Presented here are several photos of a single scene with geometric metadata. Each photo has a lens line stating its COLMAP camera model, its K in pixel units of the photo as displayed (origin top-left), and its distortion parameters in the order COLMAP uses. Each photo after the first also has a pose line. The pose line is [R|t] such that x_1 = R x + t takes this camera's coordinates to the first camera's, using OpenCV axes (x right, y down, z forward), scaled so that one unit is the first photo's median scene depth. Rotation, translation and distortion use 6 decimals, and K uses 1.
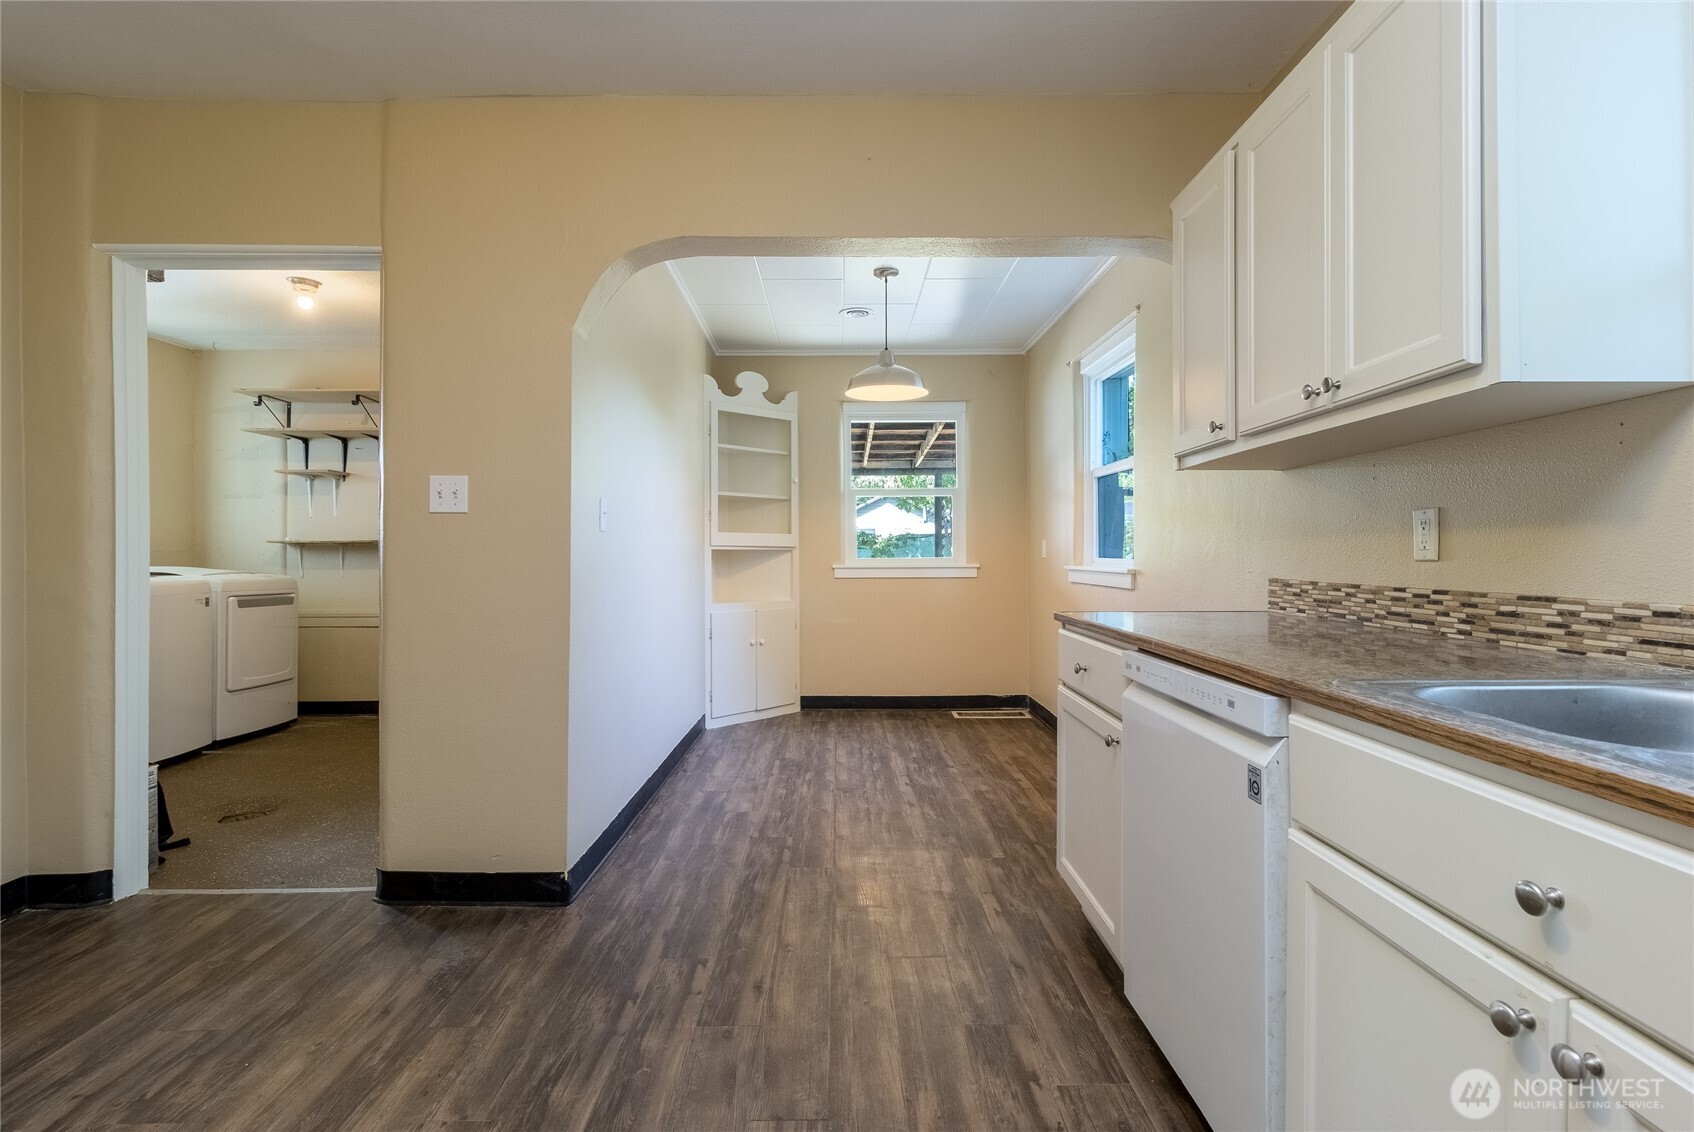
lens RADIAL K [[803.1, 0, 846.1], [0, 803.1, 558.1], [0, 0, 1]] dist [-0.001757, -0.000278]
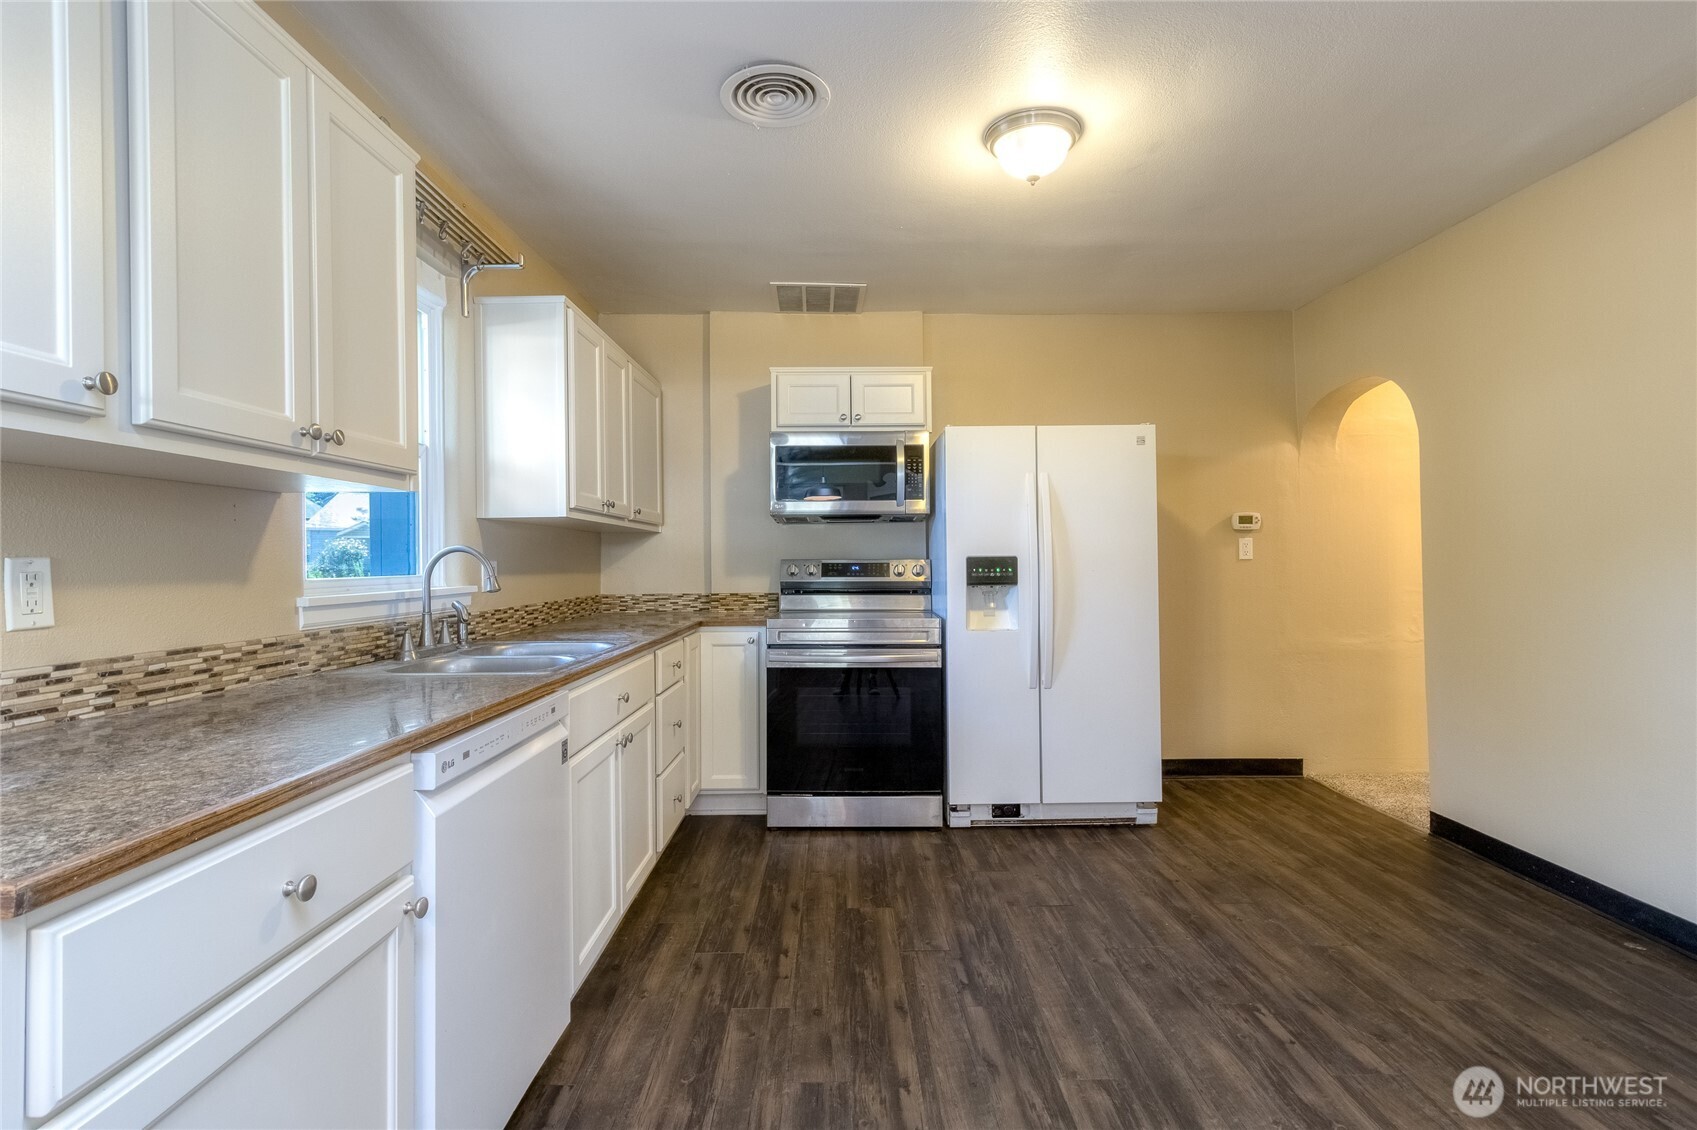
lens RADIAL K [[804.5, 0, 818.8], [0, 804.5, 554.8], [0, 0, 1]] dist [-0.001757, -0.000278]
pose [[-0.999345, 0.011838, 0.034188, -0.023129], [0.011623, 0.999911, -0.006474, -0.058640], [-0.034261, -0.006072, -0.999394, 1.952937]]
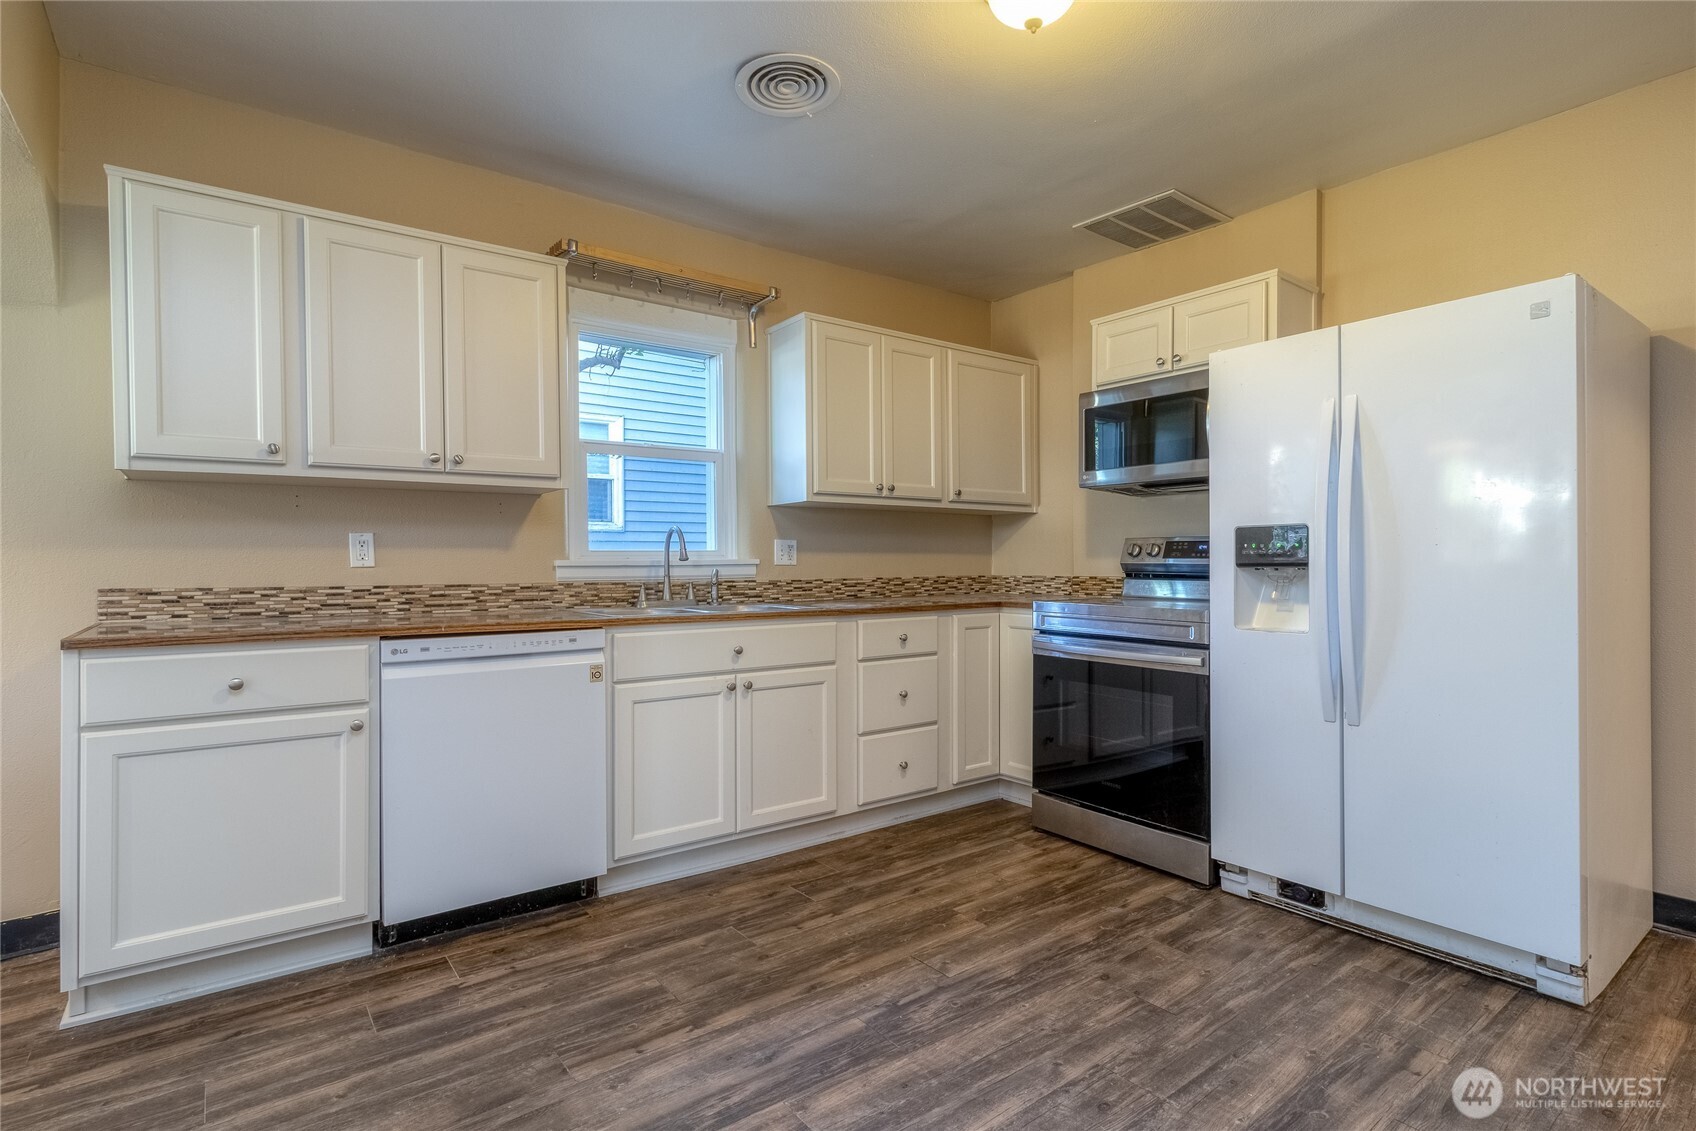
lens RADIAL K [[804.1, 0, 836.3], [0, 804.1, 567.5], [0, 0, 1]] dist [-0.001757, -0.000278]
pose [[-0.581249, -0.001754, 0.813724, -1.191545], [0.007237, 0.999947, 0.007325, -0.001323], [-0.813693, 0.010146, -0.581206, 1.321650]]
